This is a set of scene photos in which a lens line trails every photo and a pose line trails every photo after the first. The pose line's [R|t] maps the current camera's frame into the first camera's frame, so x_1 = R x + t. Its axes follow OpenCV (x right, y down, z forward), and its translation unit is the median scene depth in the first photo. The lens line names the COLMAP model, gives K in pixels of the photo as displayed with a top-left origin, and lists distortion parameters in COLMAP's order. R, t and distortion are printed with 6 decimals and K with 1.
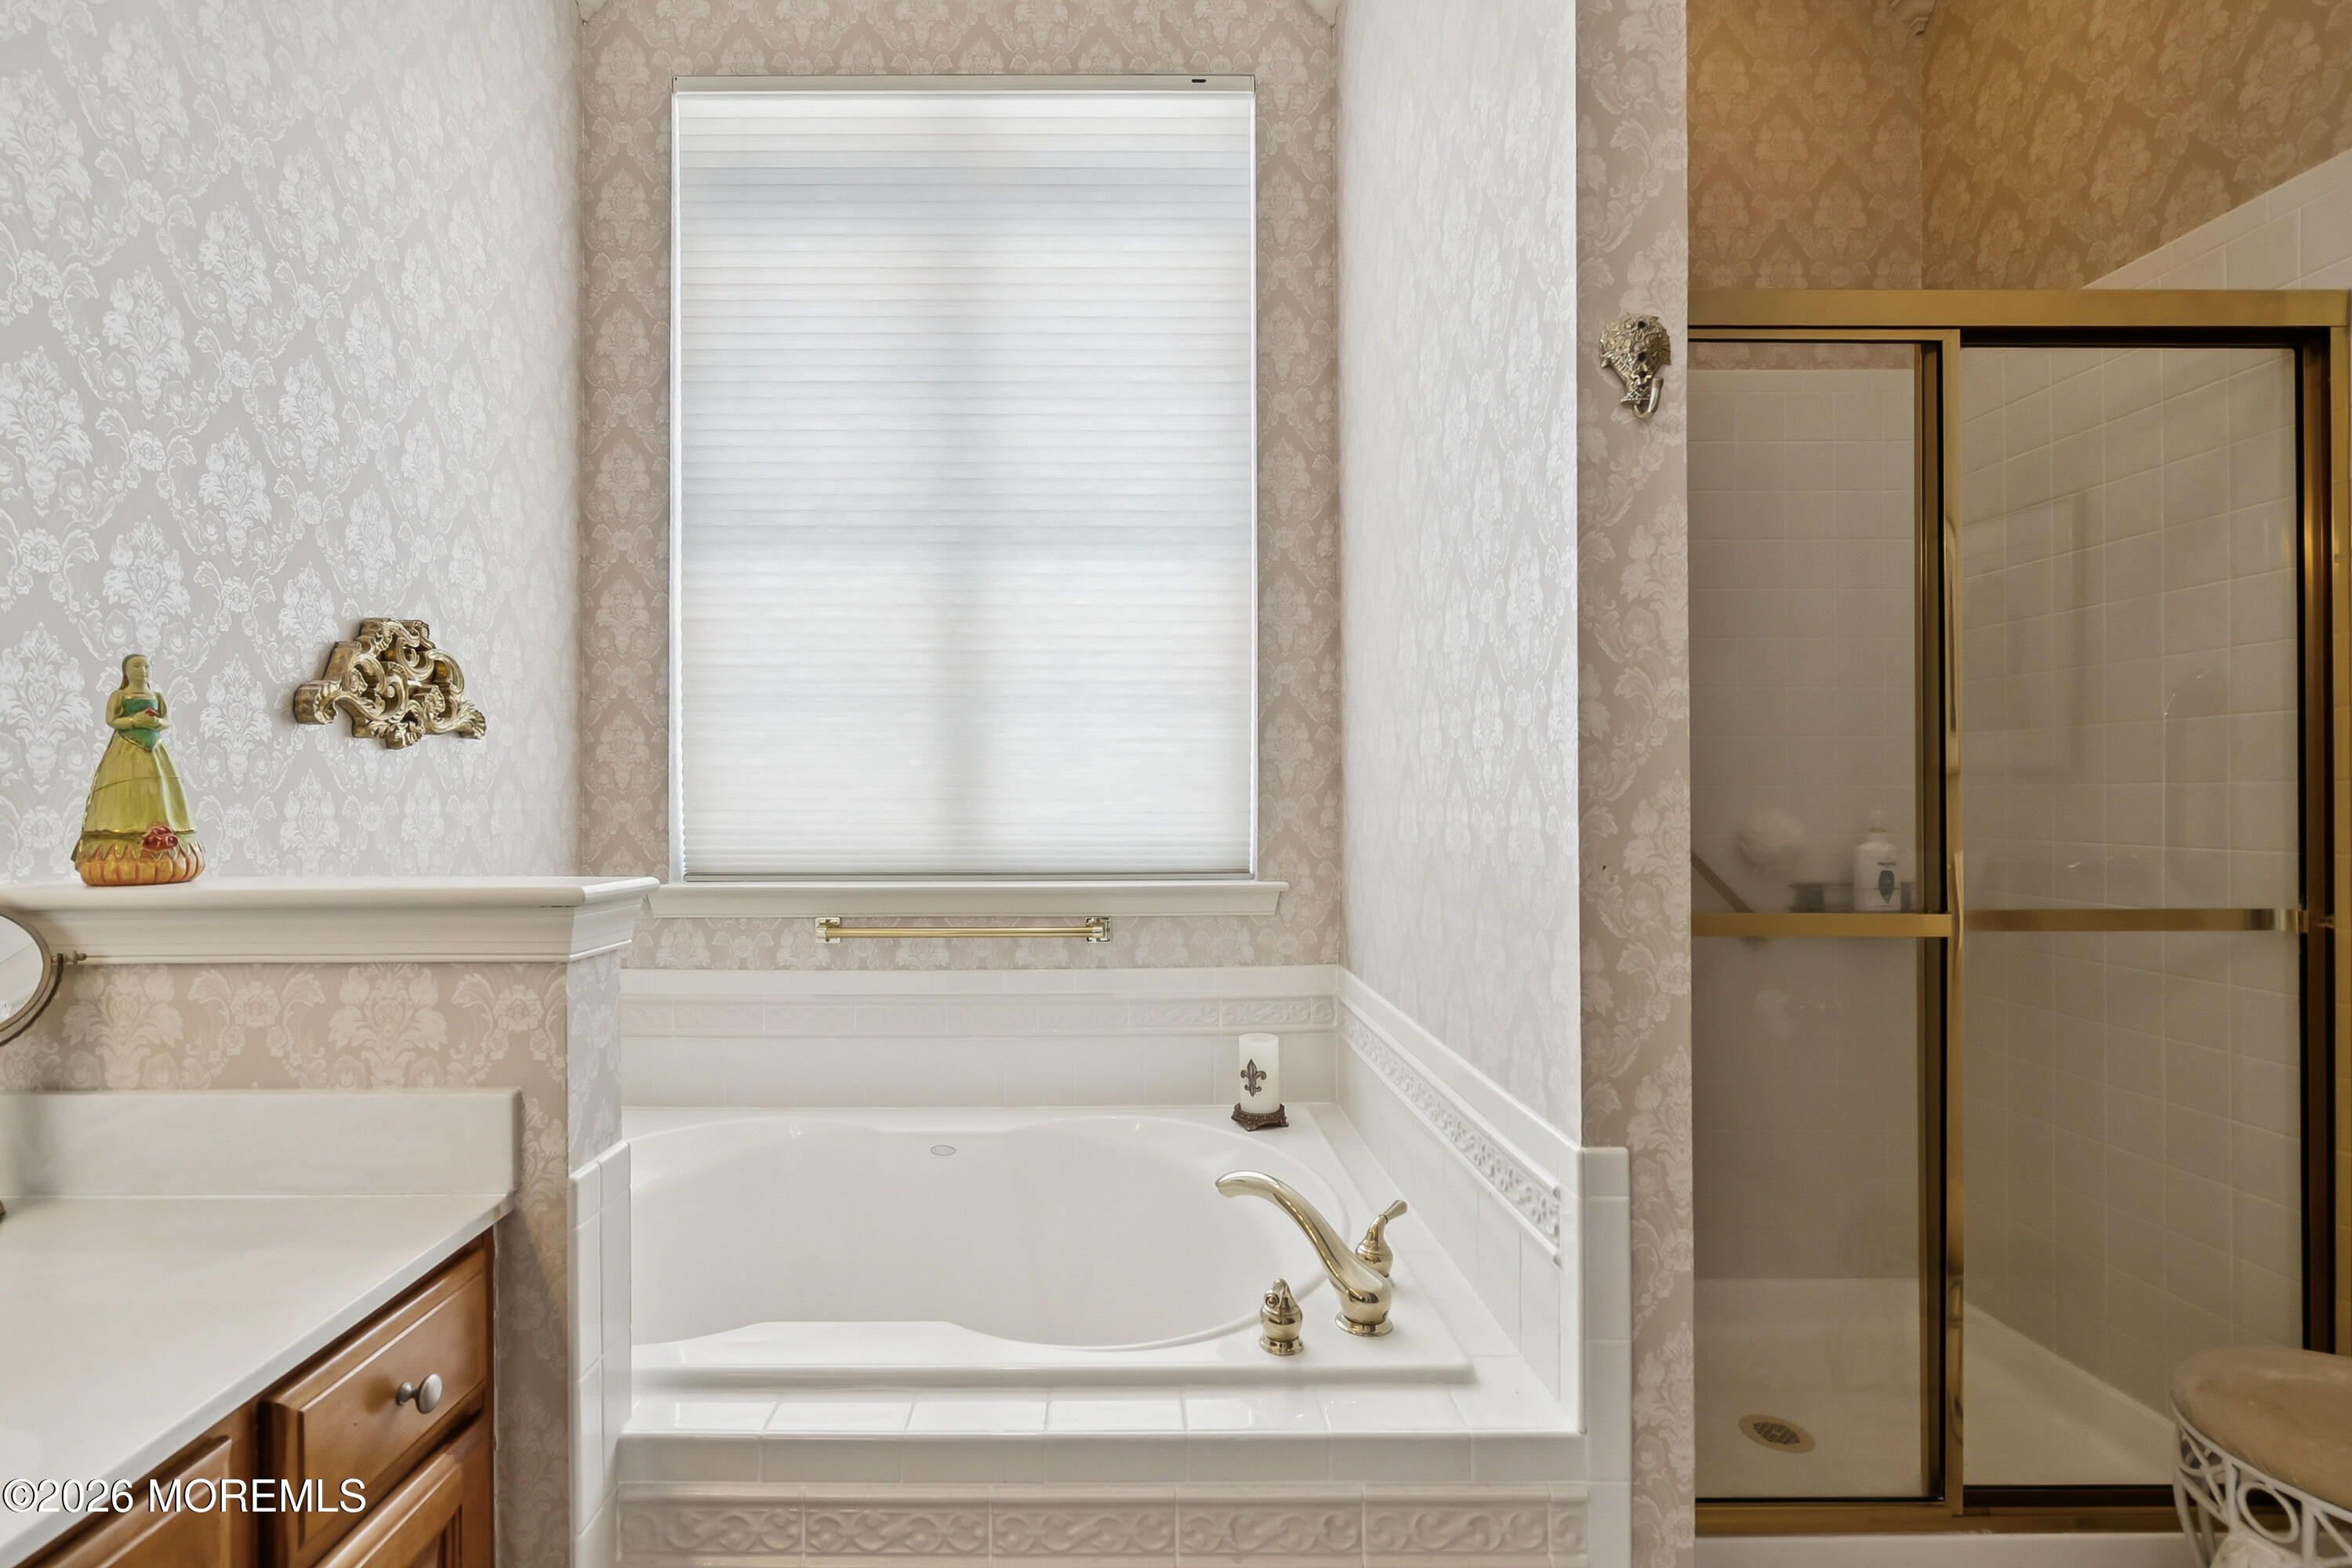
lens RADIAL K [[1086.2, 0, 1105.6], [0, 1086.2, 789.3], [0, 0, 1]] dist [-0.039653, -0.000071]
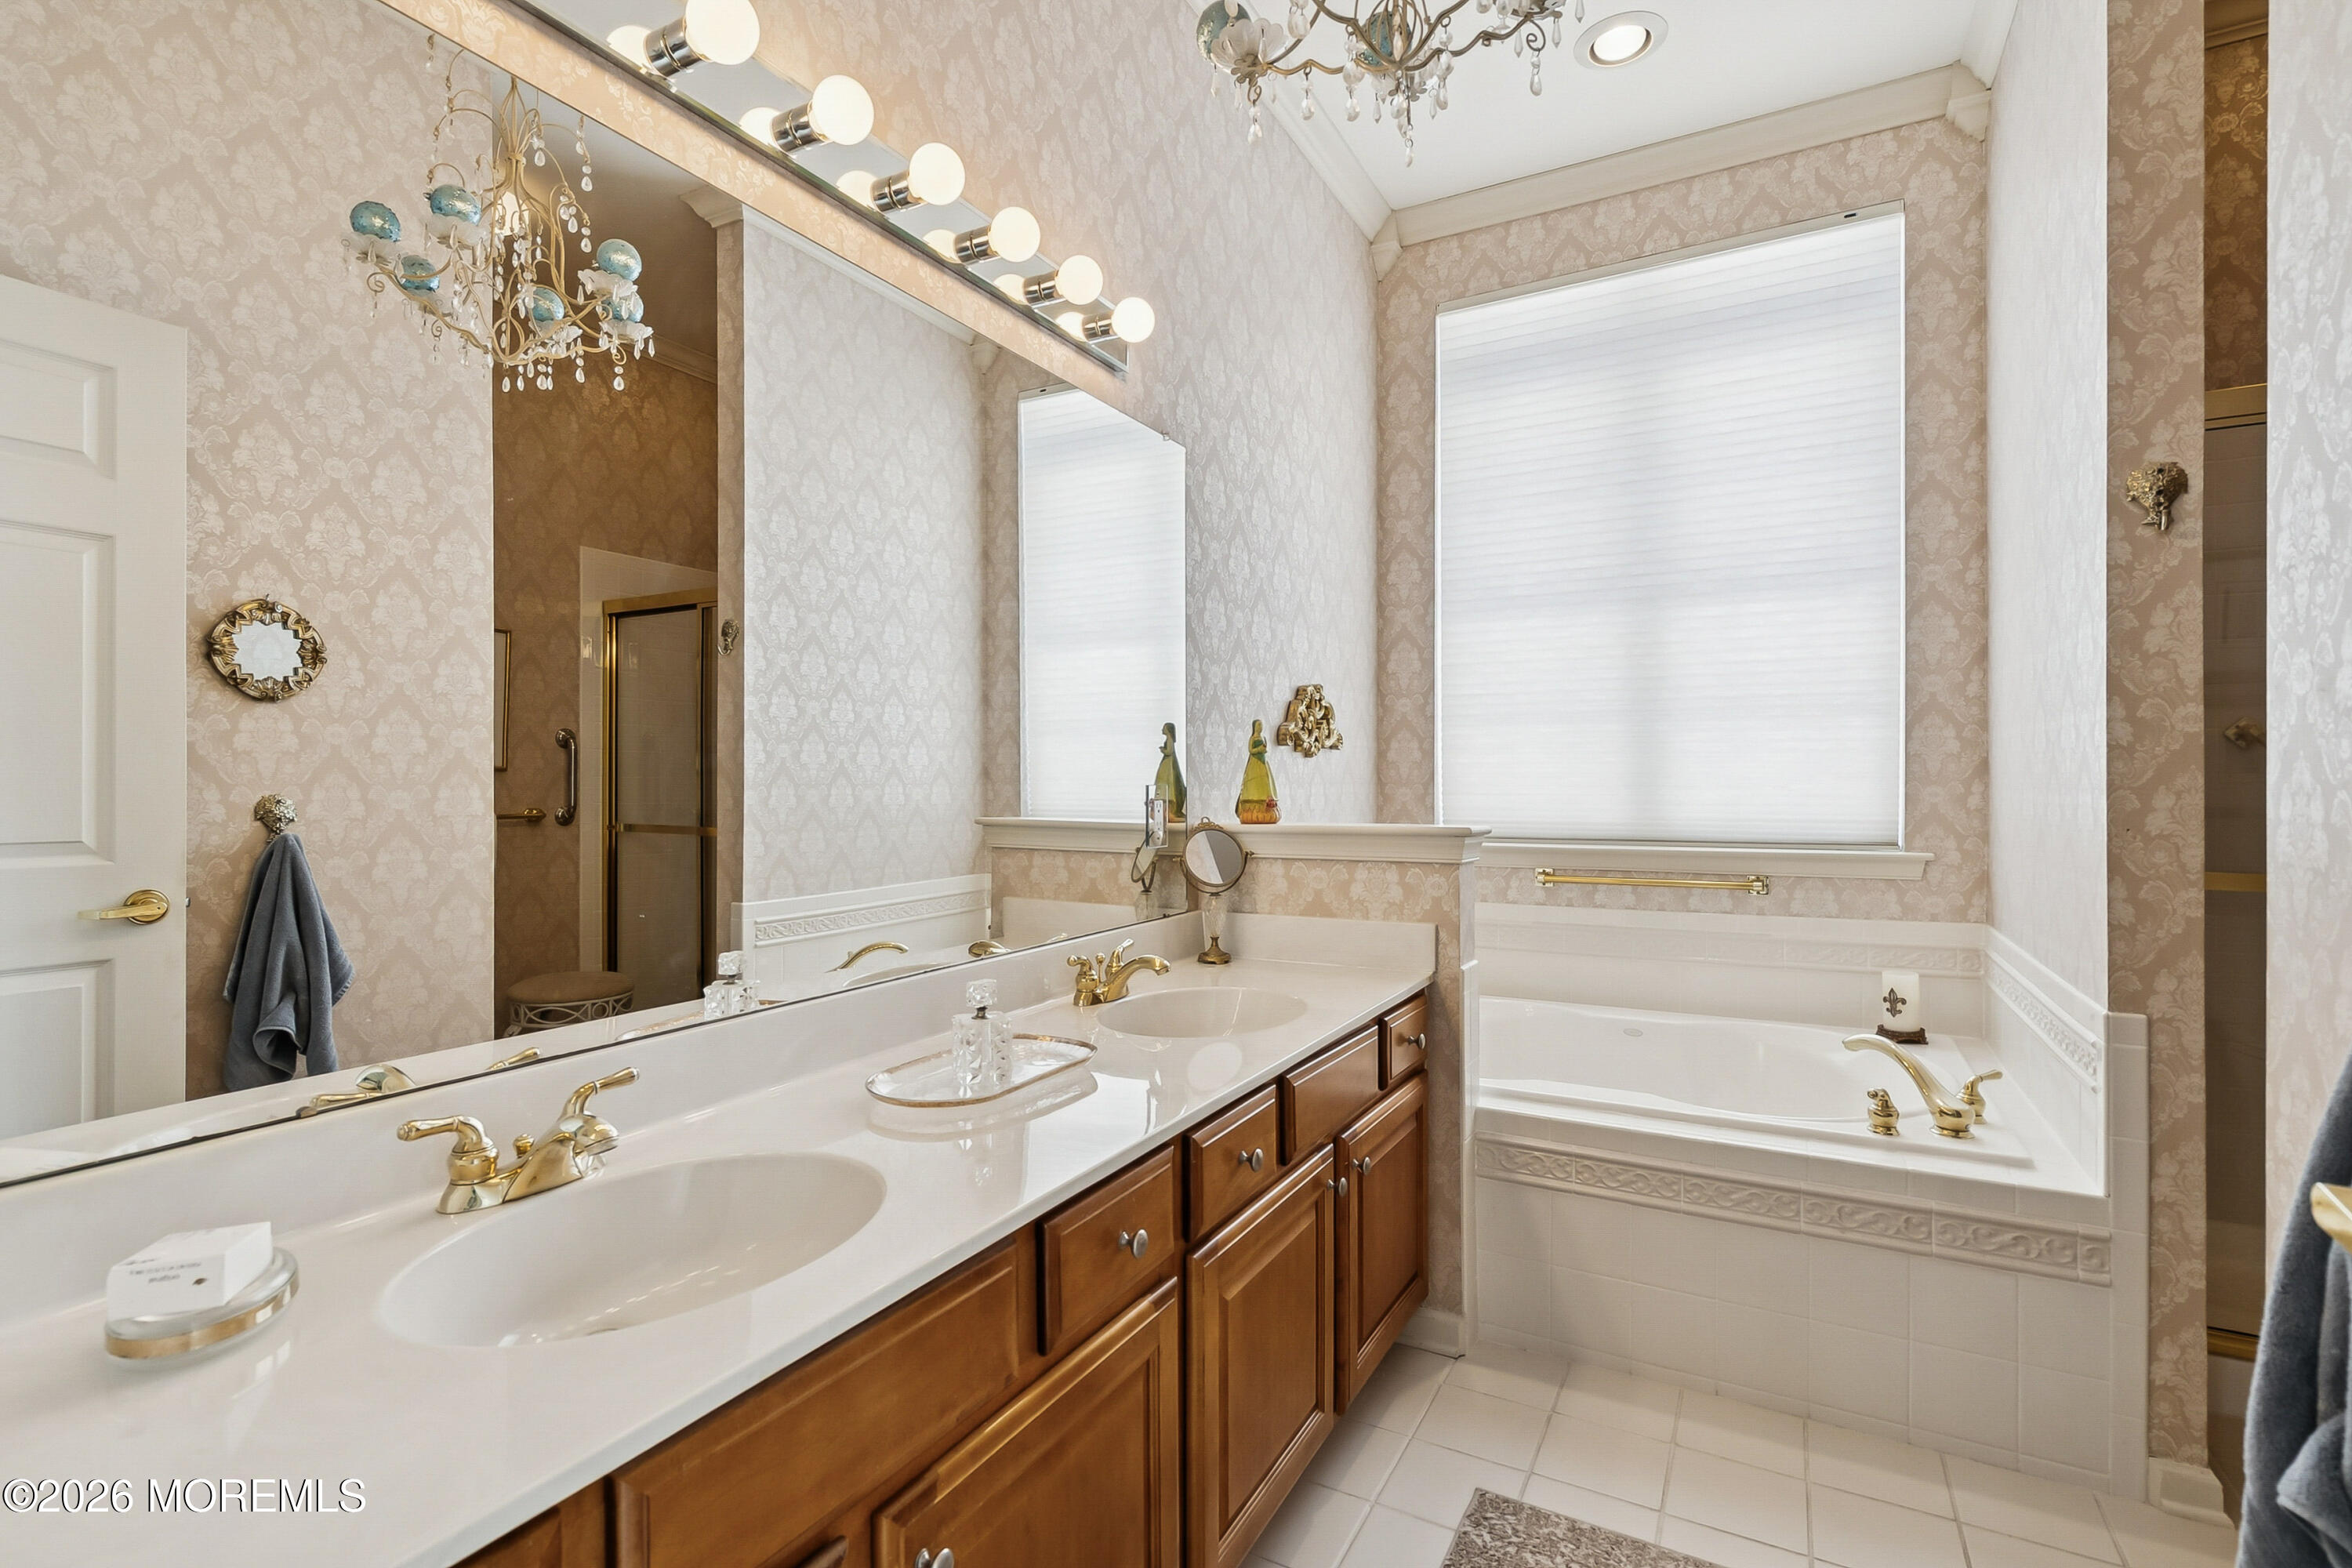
lens RADIAL K [[1079.7, 0, 1175.9], [0, 1079.7, 792.2], [0, 0, 1]] dist [0.000006, 0.001134]
pose [[0.872194, 0.002690, -0.489153, 0.019207], [0.004035, 0.999911, 0.012692, -0.002932], [0.489143, -0.013044, 0.872106, -0.531814]]
